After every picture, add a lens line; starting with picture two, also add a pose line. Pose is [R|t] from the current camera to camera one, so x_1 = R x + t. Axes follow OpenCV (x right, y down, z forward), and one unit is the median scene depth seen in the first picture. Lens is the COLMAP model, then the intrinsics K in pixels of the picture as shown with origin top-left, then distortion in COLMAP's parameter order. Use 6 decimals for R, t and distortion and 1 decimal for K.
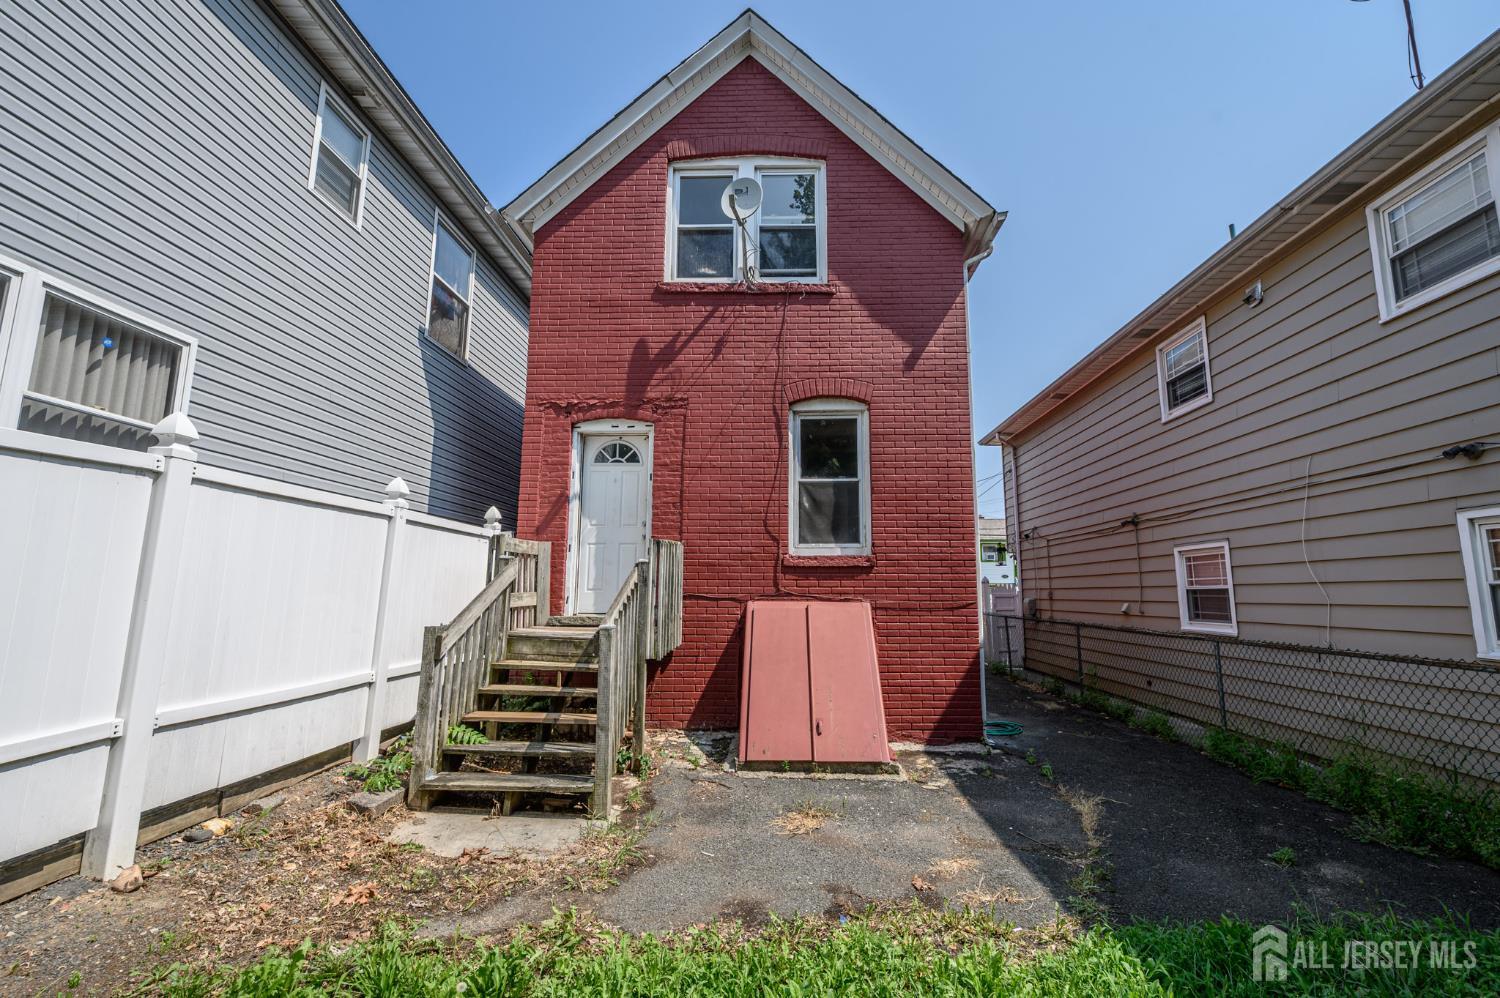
lens RADIAL K [[621.6, 0, 763.0], [0, 621.6, 498.3], [0, 0, 1]] dist [0.003685, 0.000993]
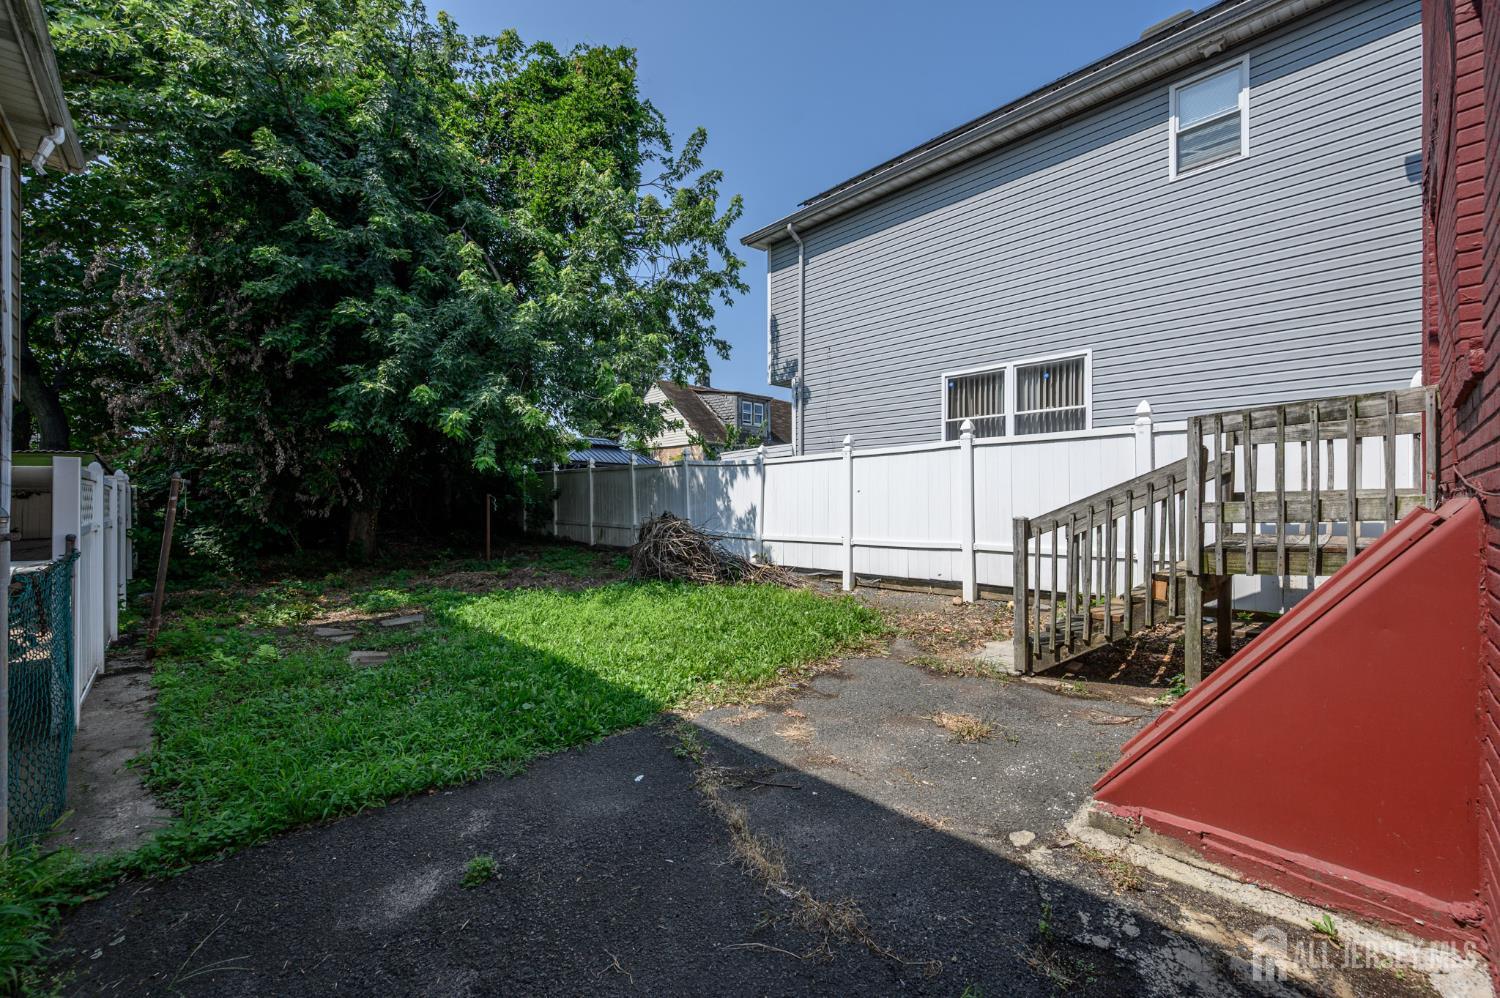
lens RADIAL K [[621.6, 0, 763.0], [0, 621.6, 498.3], [0, 0, 1]] dist [0.003685, 0.000993]
pose [[-0.692336, -0.012293, -0.721470, 0.877193], [0.104432, 0.987621, -0.117043, 0.237900], [0.713978, -0.156378, -0.682482, 1.358967]]
